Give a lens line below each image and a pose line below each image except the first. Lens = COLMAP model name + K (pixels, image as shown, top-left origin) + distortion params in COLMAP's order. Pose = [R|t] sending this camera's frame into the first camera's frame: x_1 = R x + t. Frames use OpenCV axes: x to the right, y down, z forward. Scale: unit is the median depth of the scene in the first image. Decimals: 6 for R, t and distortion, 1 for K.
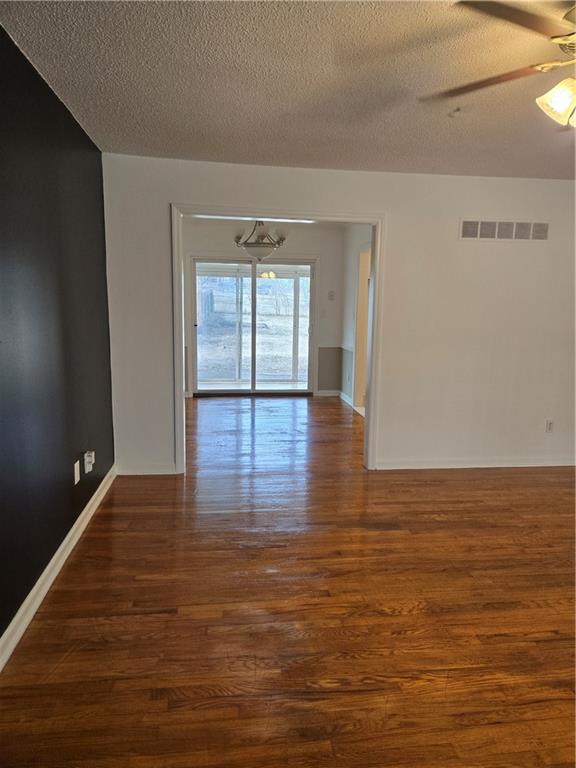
lens RADIAL K [[508.9, 0, 289.8], [0, 508.9, 377.3], [0, 0, 1]] dist [0.074096, -0.058414]
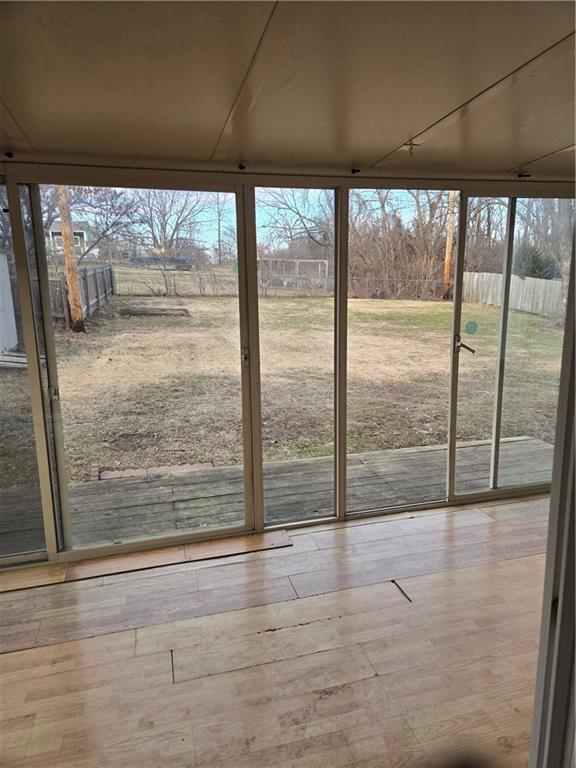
lens RADIAL K [[508.9, 0, 288.2], [0, 508.9, 381.4], [0, 0, 1]] dist [0.074096, -0.058414]
pose [[0.990220, -0.057234, 0.127234, -0.006698], [0.050280, 0.997095, 0.057213, -0.134550], [-0.130139, -0.050256, 0.990221, 0.925237]]
